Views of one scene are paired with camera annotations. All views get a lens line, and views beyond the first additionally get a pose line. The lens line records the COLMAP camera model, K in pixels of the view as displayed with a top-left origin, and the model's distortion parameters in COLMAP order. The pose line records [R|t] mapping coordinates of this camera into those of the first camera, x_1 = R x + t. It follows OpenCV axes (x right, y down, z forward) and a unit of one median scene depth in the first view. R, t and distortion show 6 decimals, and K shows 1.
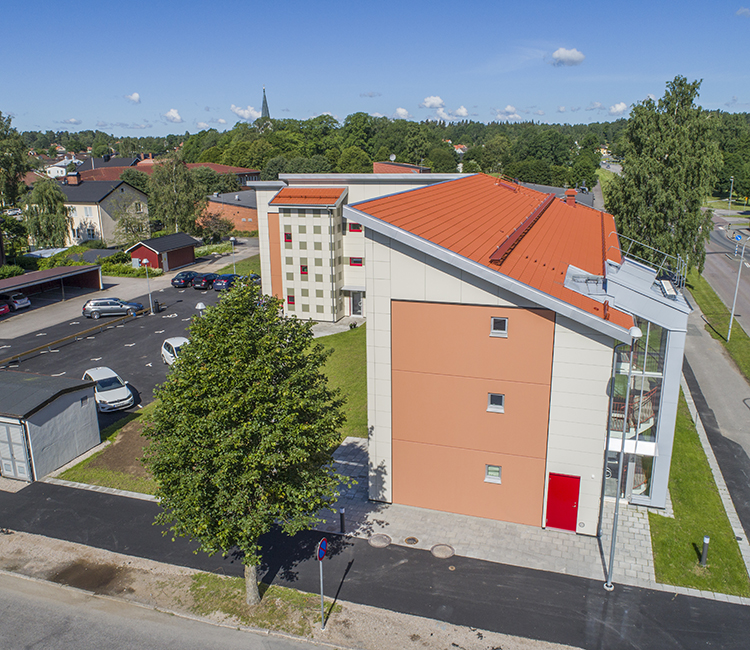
lens RADIAL K [[651.0, 0, 369.8], [0, 651.0, 323.4], [0, 0, 1]] dist [-0.006865, 0.002732]
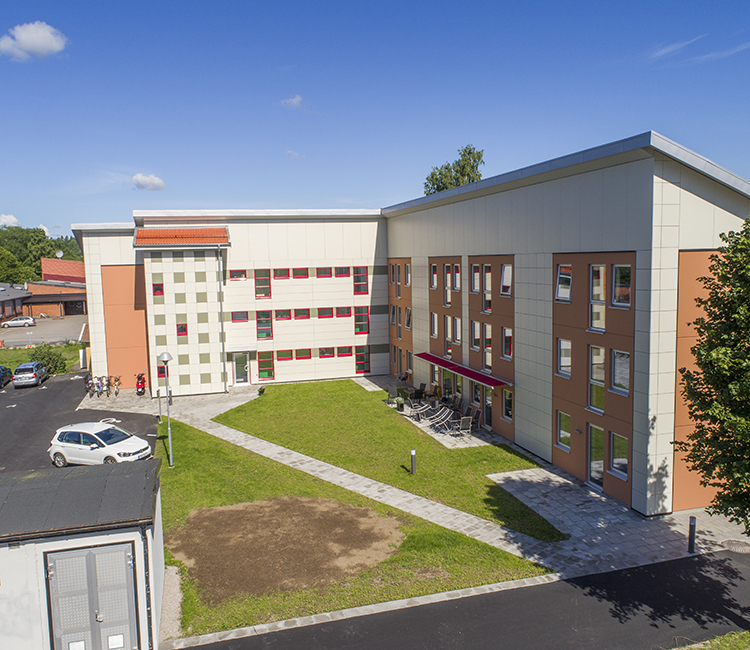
lens RADIAL K [[652.0, 0, 367.3], [0, 652.0, 327.7], [0, 0, 1]] dist [-0.006053, -0.003128]
pose [[0.831001, -0.063910, 0.552588, -0.344035], [0.157209, 0.979864, -0.123089, 0.045064], [-0.533594, 0.189159, 0.824315, 0.242283]]
